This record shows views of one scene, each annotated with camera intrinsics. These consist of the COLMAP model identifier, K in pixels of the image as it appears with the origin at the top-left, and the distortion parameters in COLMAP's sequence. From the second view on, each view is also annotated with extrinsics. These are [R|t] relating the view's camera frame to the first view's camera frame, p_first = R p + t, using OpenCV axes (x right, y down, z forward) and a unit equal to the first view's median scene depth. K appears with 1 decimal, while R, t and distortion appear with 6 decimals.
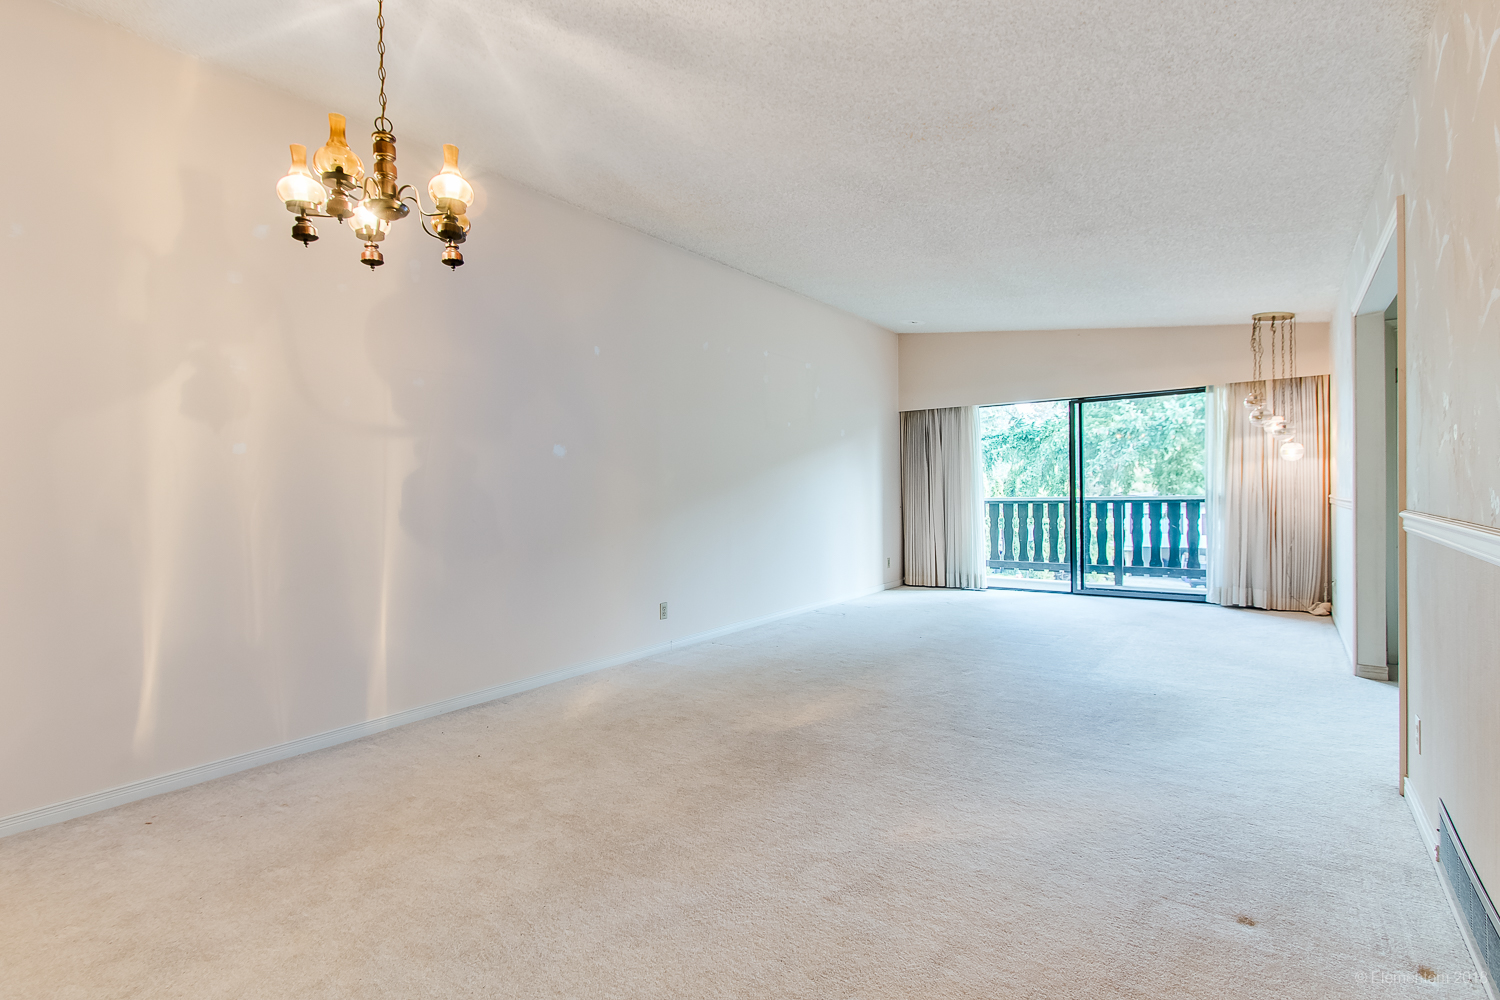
lens RADIAL K [[692.2, 0, 752.3], [0, 692.2, 499.9], [0, 0, 1]] dist [0.003301, 0.000034]
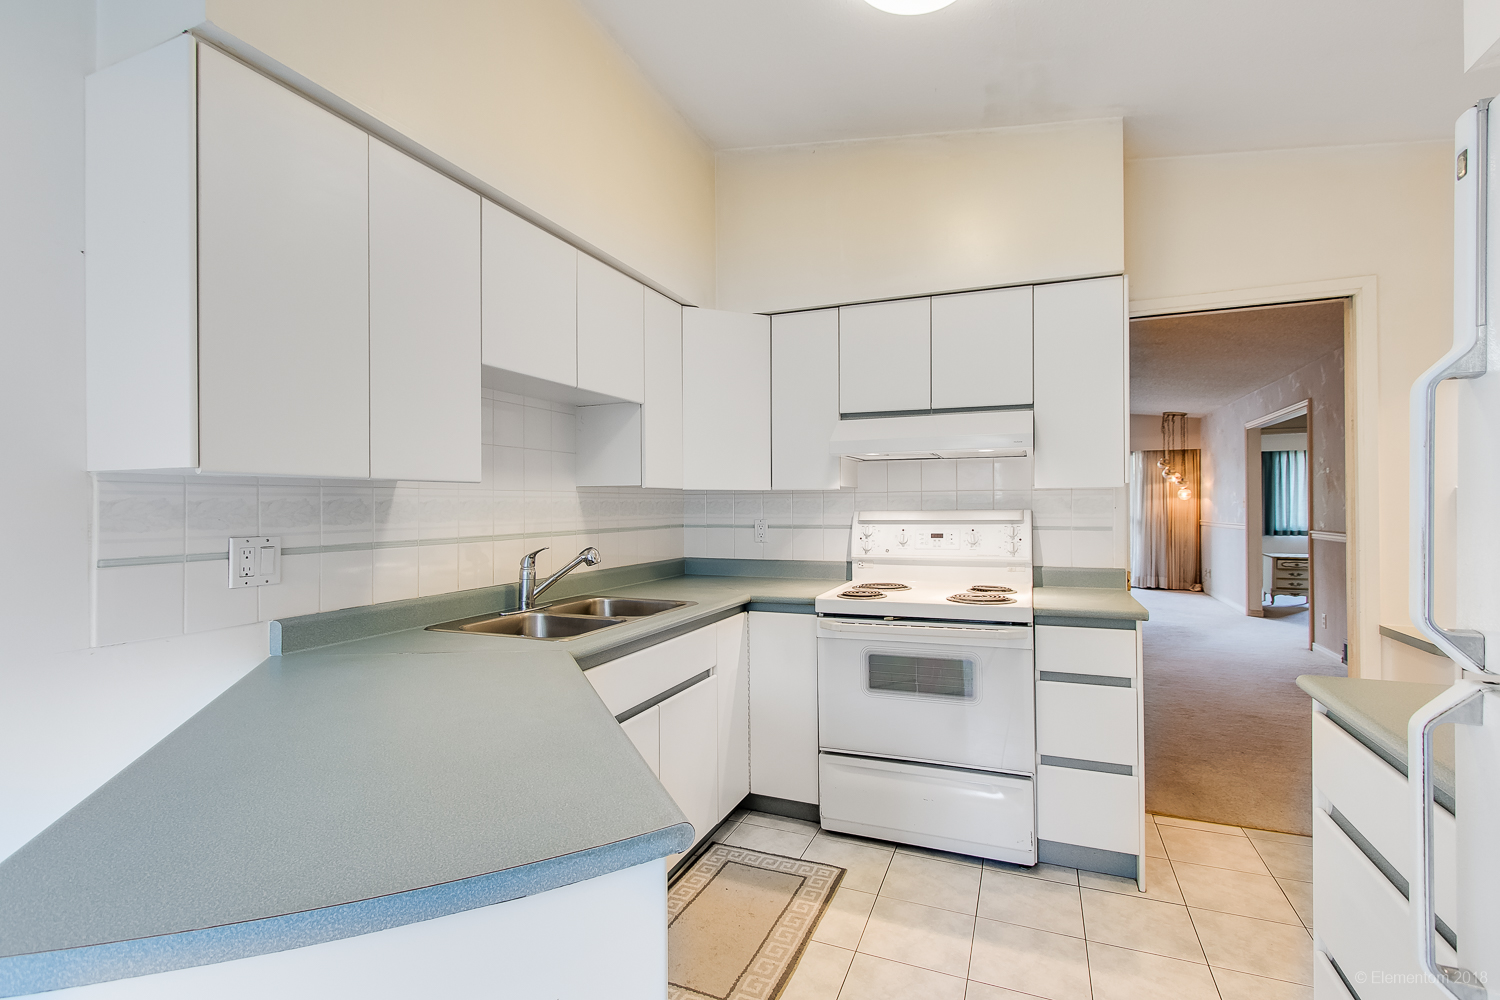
lens RADIAL K [[692.2, 0, 746.4], [0, 692.2, 501.6], [0, 0, 1]] dist [0.003301, 0.000034]
pose [[0.966285, 0.012344, 0.257178, -0.655947], [-0.006985, 0.999739, -0.021742, -0.006924], [-0.257379, 0.019212, 0.966119, -0.339479]]
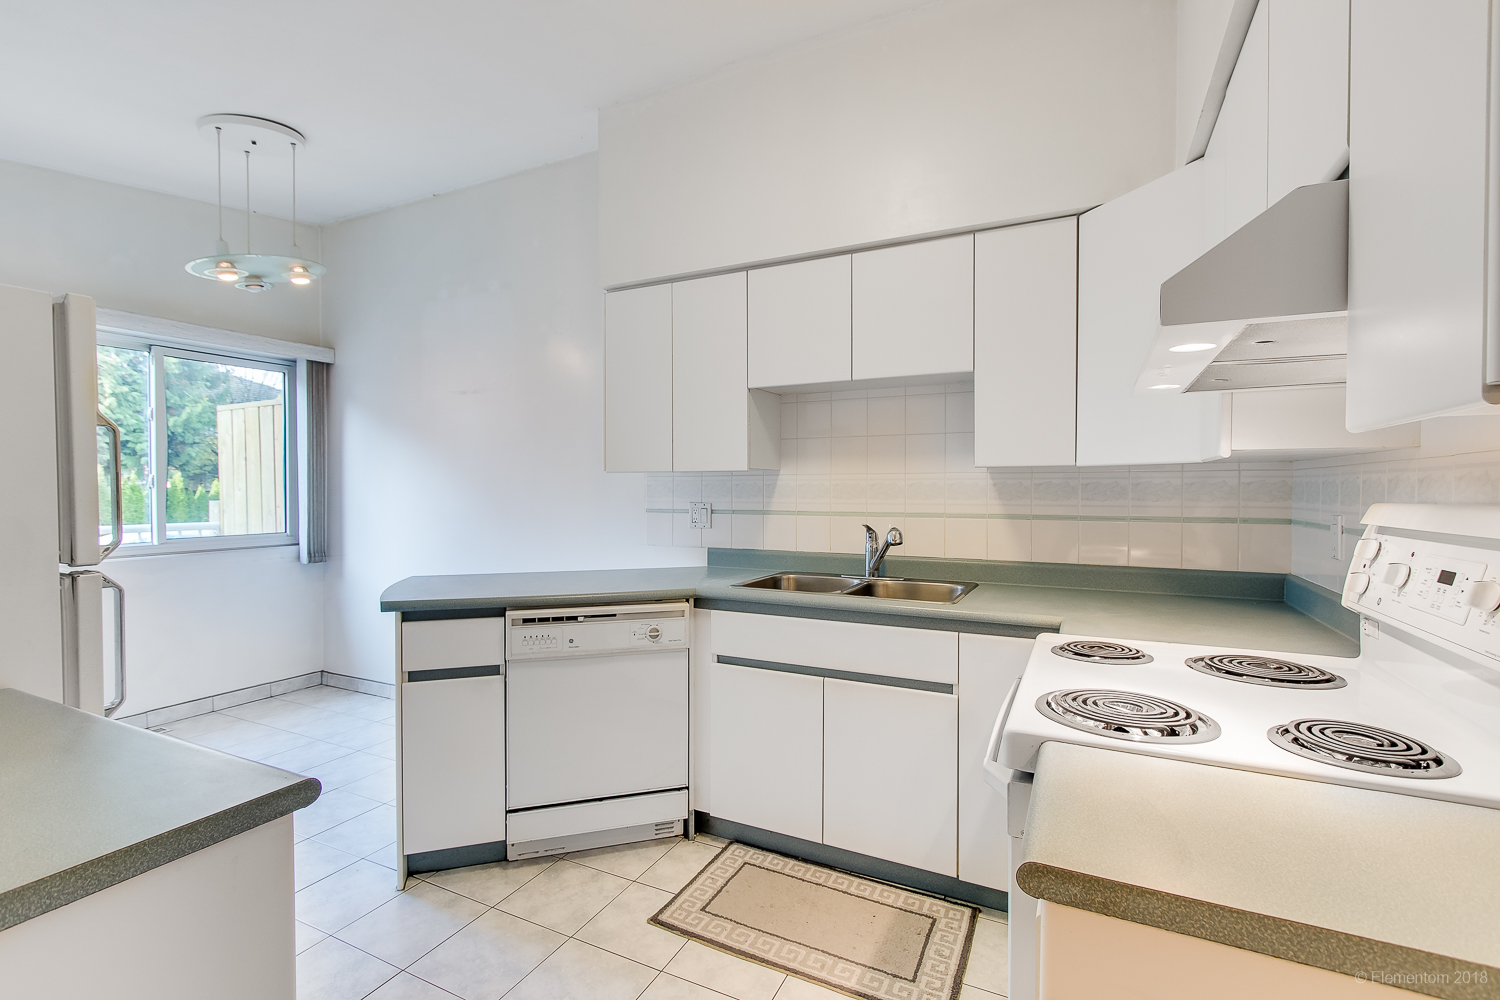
lens RADIAL K [[692.2, 0, 747.7], [0, 692.2, 503.4], [0, 0, 1]] dist [0.003301, 0.000034]
pose [[0.184421, 0.037215, -0.982143, 0.951905], [-0.016468, 0.999260, 0.034771, -0.043379], [0.982709, 0.009761, 0.184897, 0.644086]]
